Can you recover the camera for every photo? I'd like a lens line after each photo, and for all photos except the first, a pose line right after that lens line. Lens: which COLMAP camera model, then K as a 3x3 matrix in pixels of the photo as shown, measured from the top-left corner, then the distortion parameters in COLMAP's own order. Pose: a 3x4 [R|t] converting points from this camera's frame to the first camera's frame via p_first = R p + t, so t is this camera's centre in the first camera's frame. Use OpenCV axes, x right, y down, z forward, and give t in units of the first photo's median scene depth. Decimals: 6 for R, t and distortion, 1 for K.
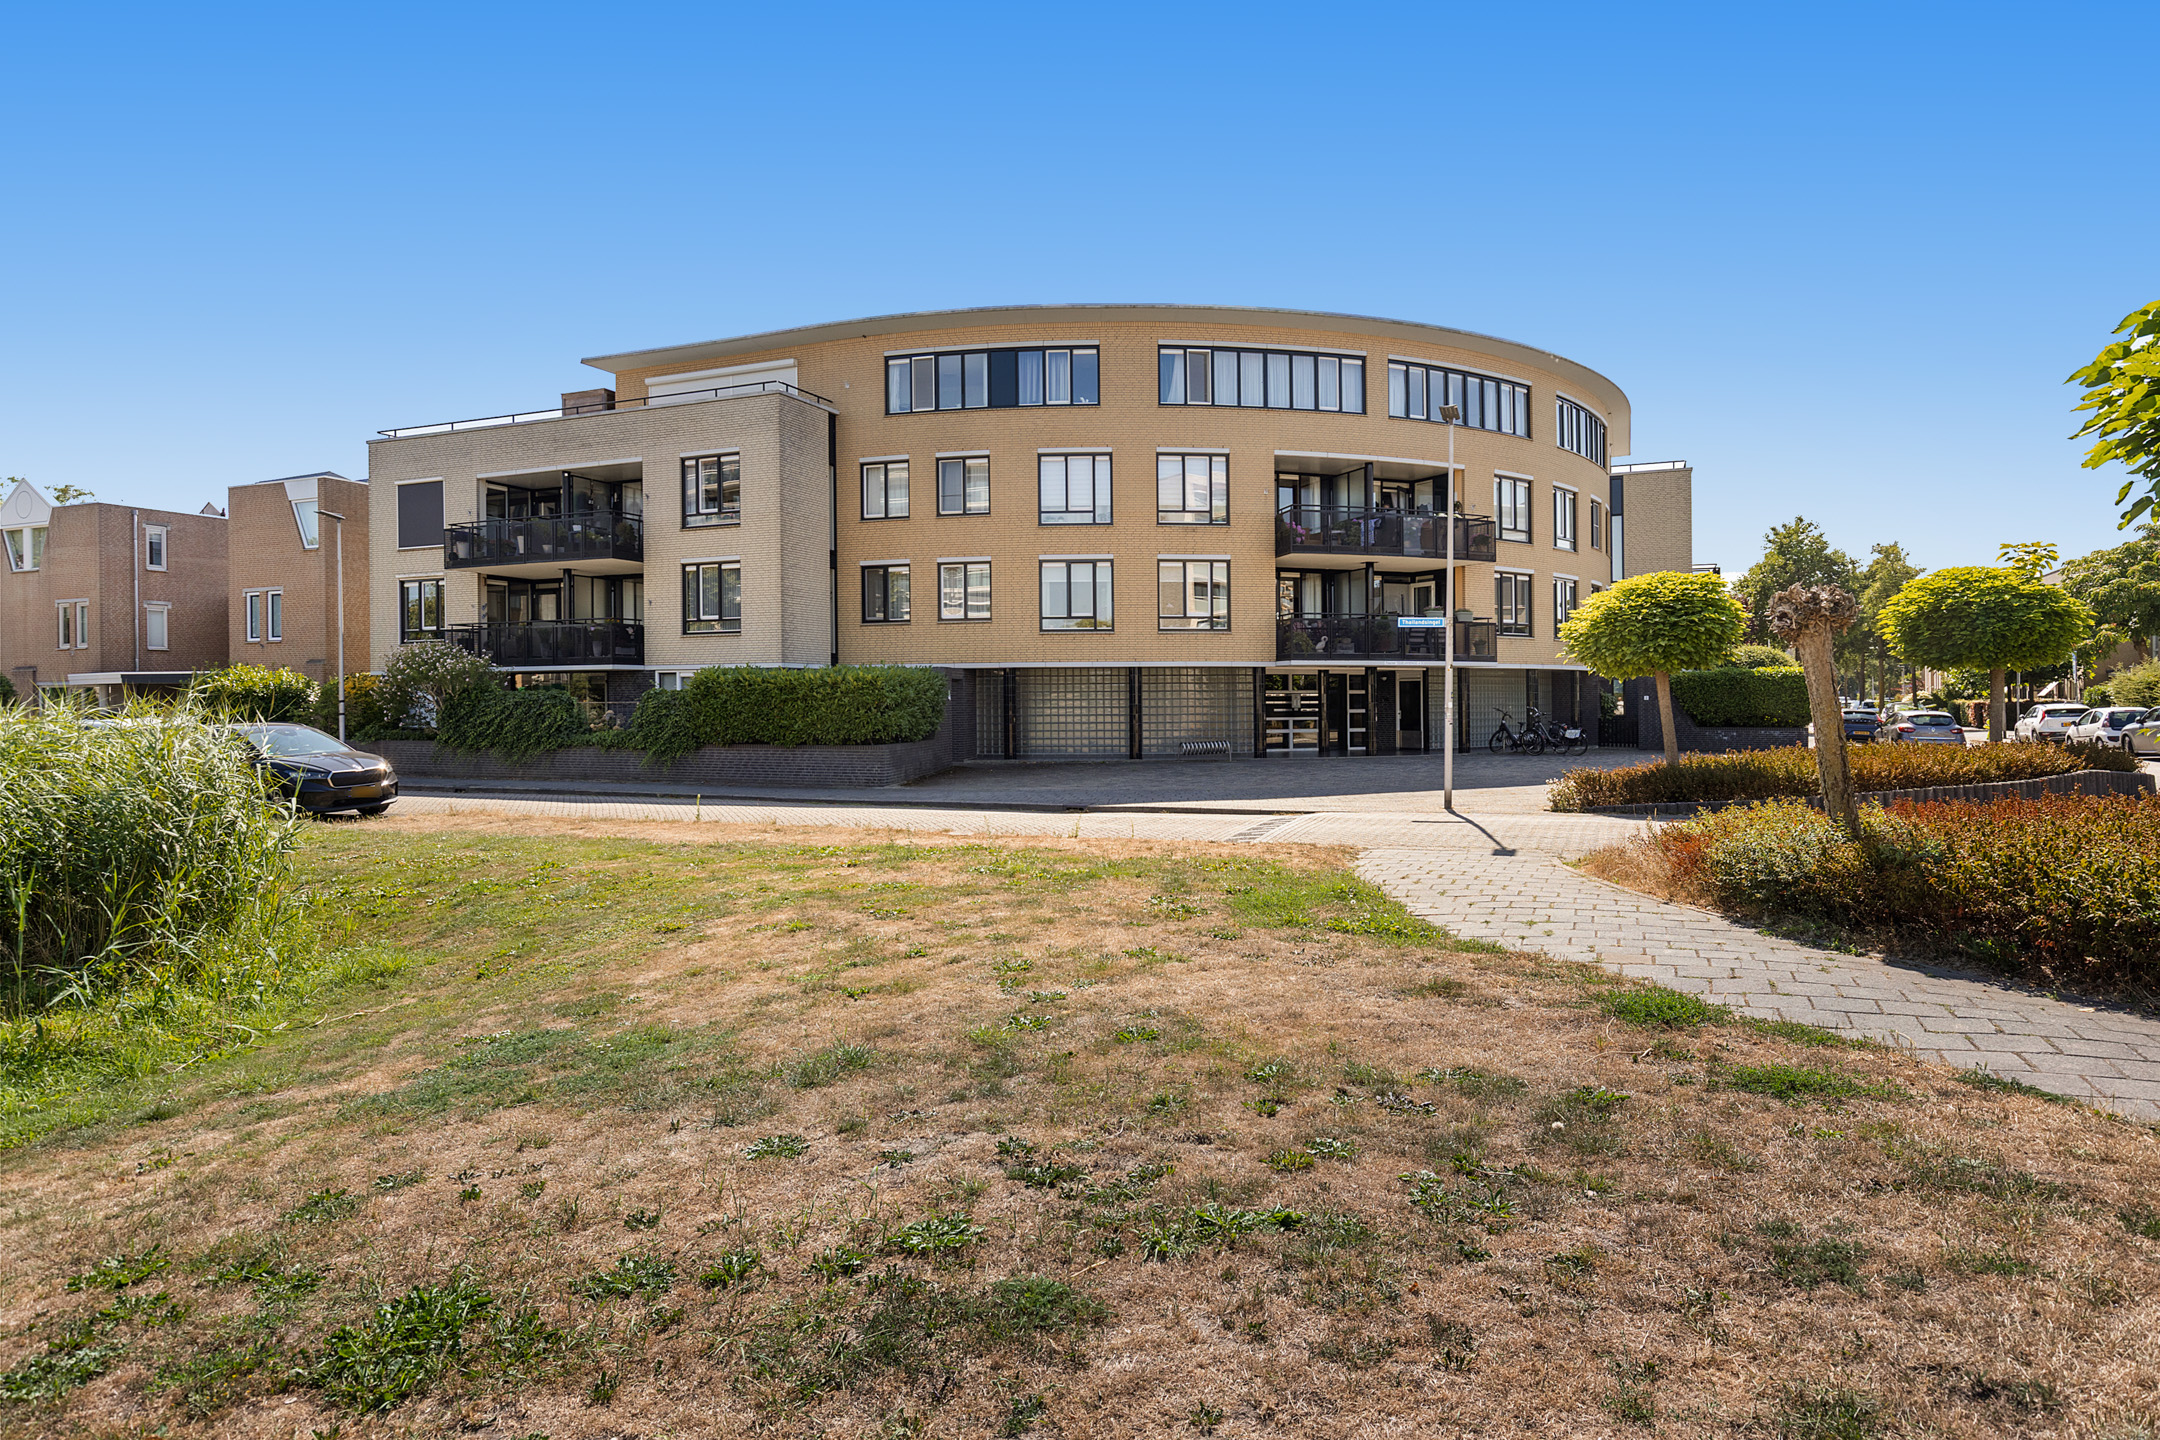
lens RADIAL K [[1234.5, 0, 1075.9], [0, 1234.5, 706.7], [0, 0, 1]] dist [-0.002887, 0.000552]
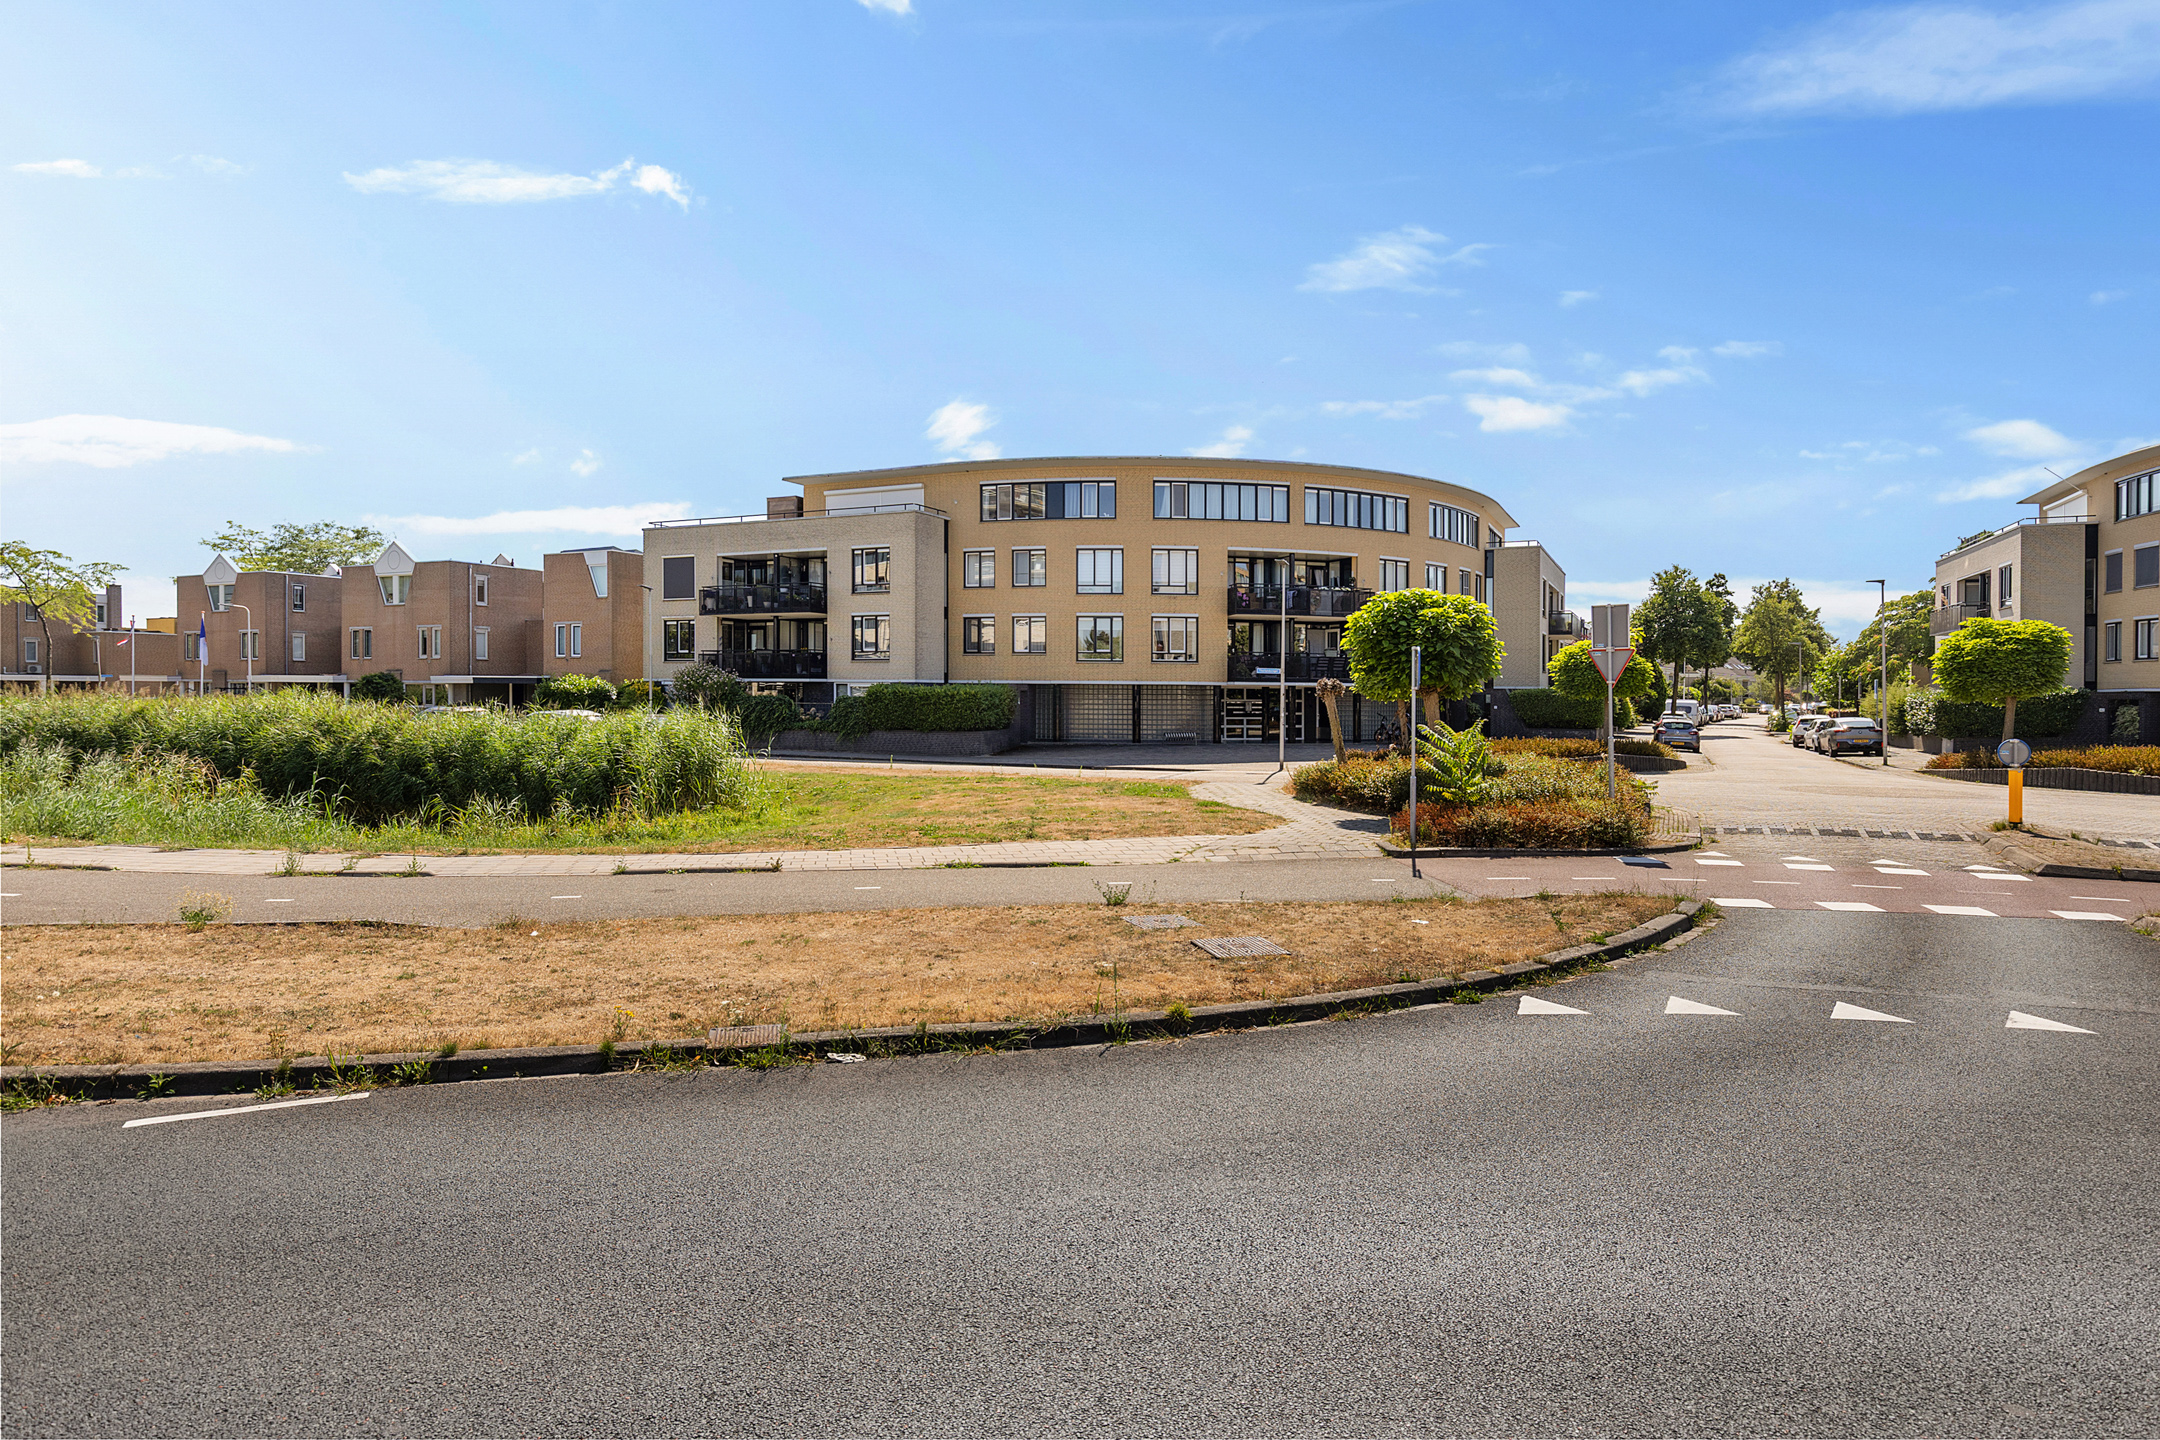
lens RADIAL K [[1201.2, 0, 1084.2], [0, 1201.2, 723.7], [0, 0, 1]] dist [0.000686, -0.000102]
pose [[0.998891, 0.014823, -0.044695, 0.049355], [-0.013844, 0.999659, 0.022143, -0.014687], [0.045008, -0.021499, 0.998755, -0.518964]]
